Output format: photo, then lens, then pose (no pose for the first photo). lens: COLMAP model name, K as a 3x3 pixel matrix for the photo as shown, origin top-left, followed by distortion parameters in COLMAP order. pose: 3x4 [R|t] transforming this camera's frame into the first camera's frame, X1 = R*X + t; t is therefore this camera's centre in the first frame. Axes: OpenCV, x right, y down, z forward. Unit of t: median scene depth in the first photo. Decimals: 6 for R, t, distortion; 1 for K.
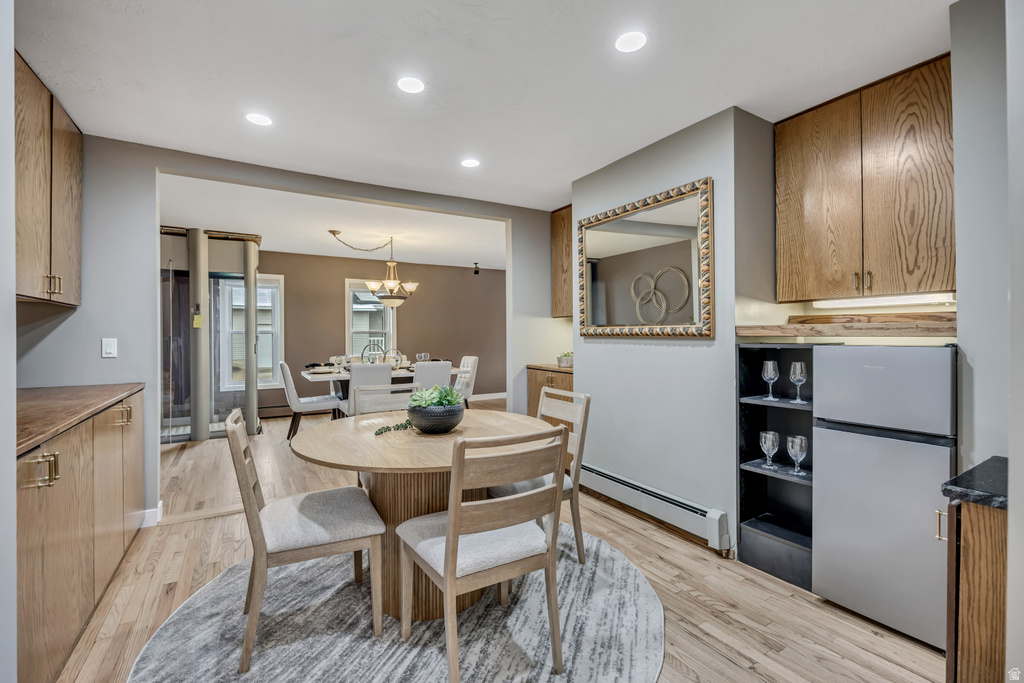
lens RADIAL K [[451.1, 0, 515.0], [0, 451.1, 333.7], [0, 0, 1]] dist [-0.009880, -0.000892]
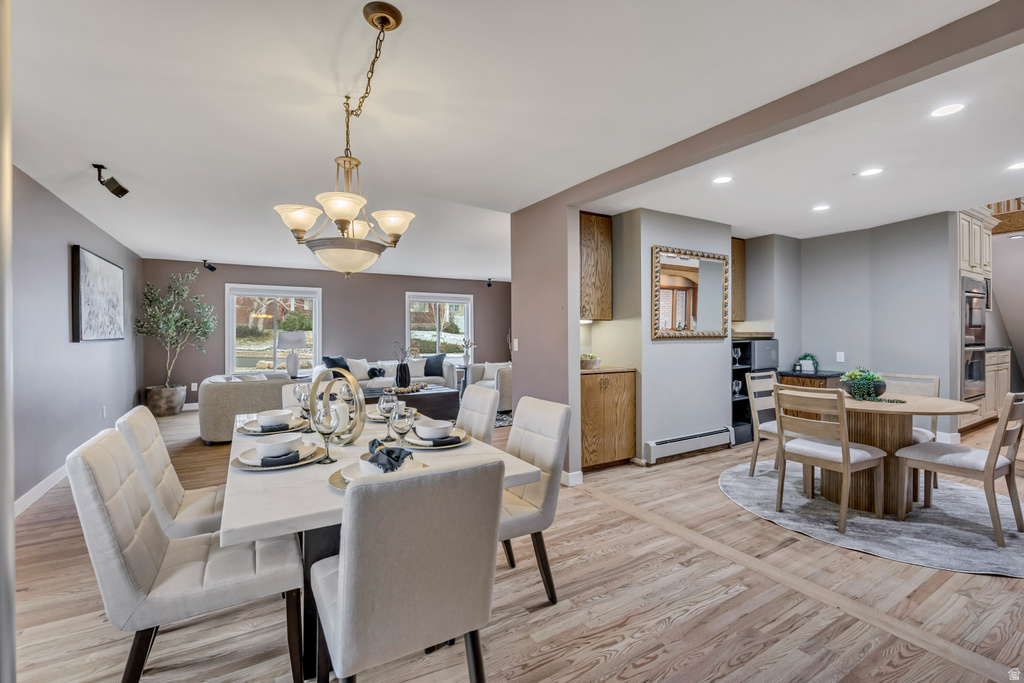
lens RADIAL K [[451.1, 0, 515.0], [0, 451.1, 333.7], [0, 0, 1]] dist [-0.009880, -0.000892]
pose [[-0.002827, 0.005604, 0.999980, -1.500384], [-0.001565, 0.999983, -0.005609, 0.001941], [-0.999995, -0.001581, -0.002819, 1.921148]]
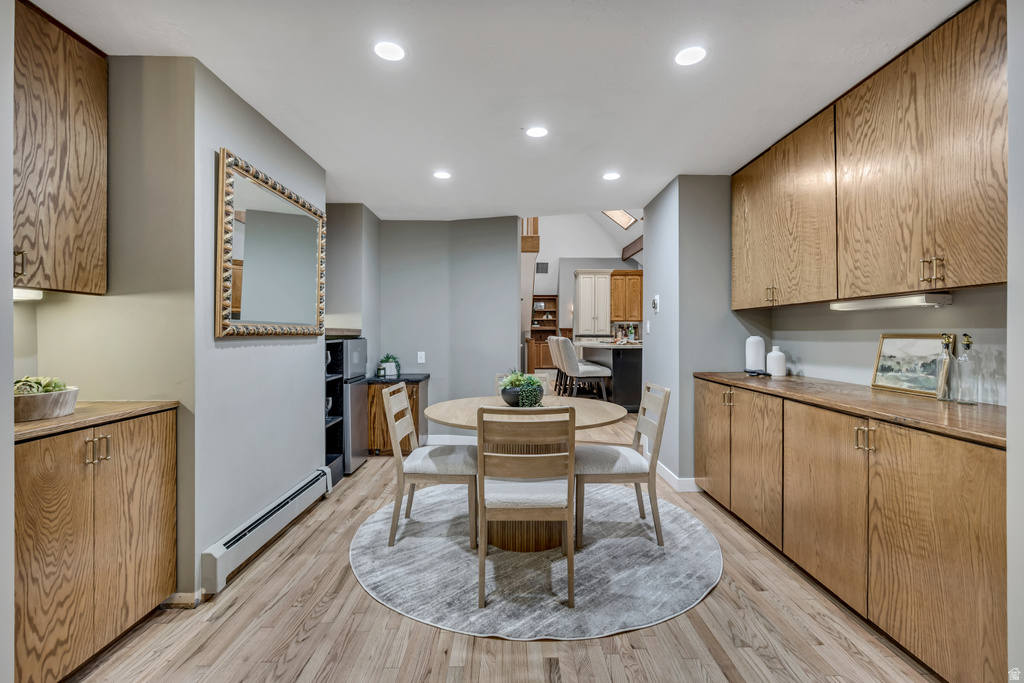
lens RADIAL K [[451.1, 0, 515.0], [0, 451.1, 333.7], [0, 0, 1]] dist [-0.009880, -0.000892]
pose [[-0.866022, 0.006389, 0.499965, -0.698732], [0.003202, 0.999969, -0.007233, 0.011913], [-0.499996, -0.004663, -0.866015, 1.845557]]
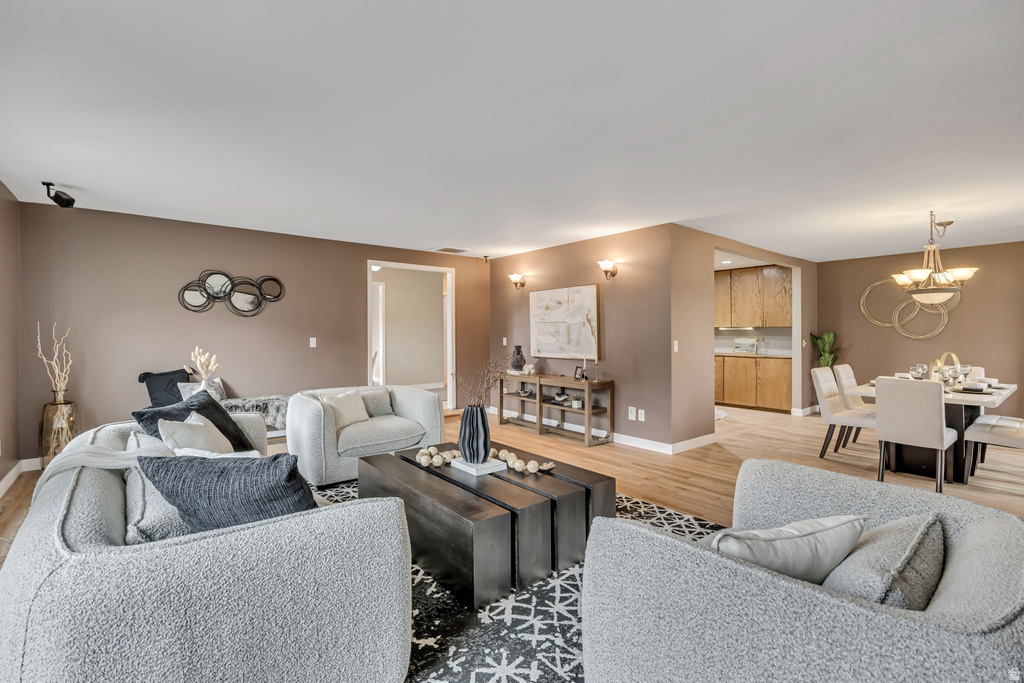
lens RADIAL K [[457.9, 0, 516.5], [0, 457.9, 332.3], [0, 0, 1]] dist [-0.001524, 0.000062]
pose [[-0.987368, 0.003390, -0.158405, 1.210856], [0.004677, 0.999959, -0.007750, -0.009885], [0.158372, -0.008393, -0.987344, 3.681650]]
